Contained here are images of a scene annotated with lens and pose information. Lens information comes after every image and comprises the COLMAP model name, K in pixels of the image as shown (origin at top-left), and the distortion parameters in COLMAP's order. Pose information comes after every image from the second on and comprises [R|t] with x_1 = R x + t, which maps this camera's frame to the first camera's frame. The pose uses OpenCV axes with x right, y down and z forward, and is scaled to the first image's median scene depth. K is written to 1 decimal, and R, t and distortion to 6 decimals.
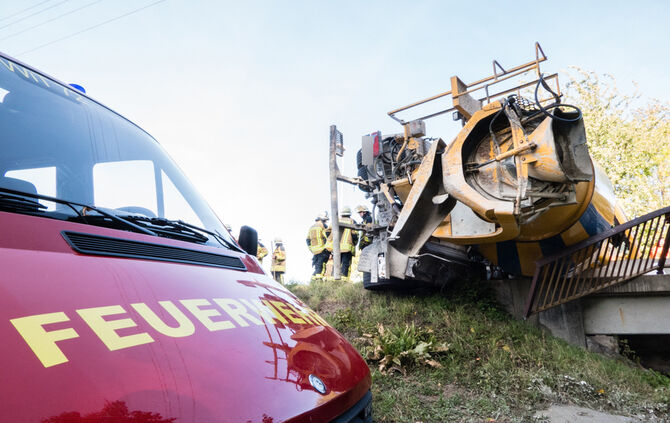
lens RADIAL K [[469.3, 0, 335.4], [0, 469.3, 219.7], [0, 0, 1]] dist [0.006138, -0.026768]
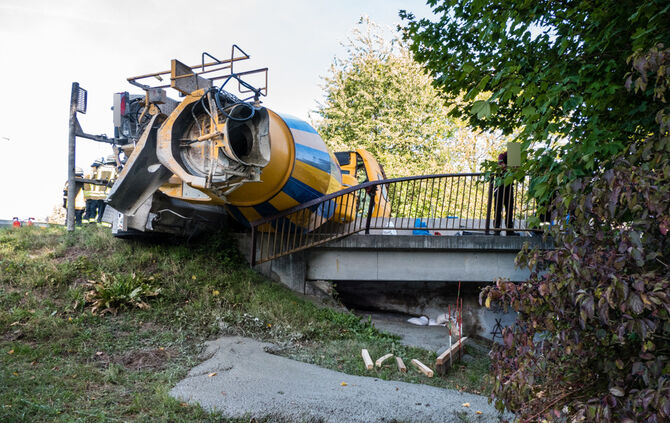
lens RADIAL K [[492.3, 0, 336.0], [0, 492.3, 222.8], [0, 0, 1]] dist [-0.003476, -0.000930]
pose [[0.955416, 0.039418, 0.292622, 0.281203], [-0.081967, 0.987504, 0.134603, -0.103889], [-0.283659, -0.152588, 0.946707, -0.275991]]
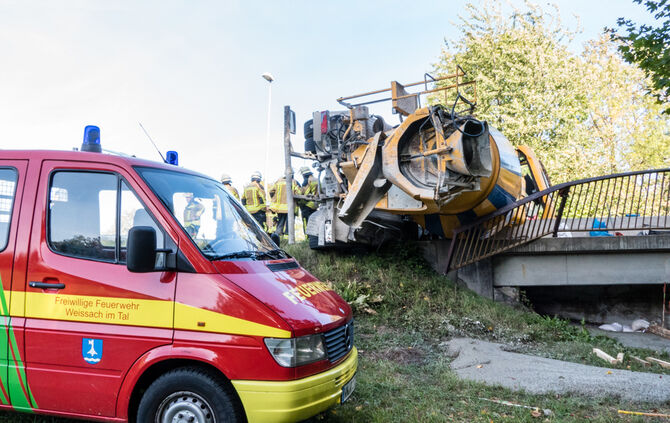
lens RADIAL K [[584.6, 0, 337.8], [0, 584.6, 221.0], [0, 0, 1]] dist [0.004527, 0.004816]
pose [[0.987761, 0.002878, 0.155947, -0.120099], [-0.023315, 0.991321, 0.129380, -0.132892], [-0.154221, -0.131433, 0.979256, -0.483607]]
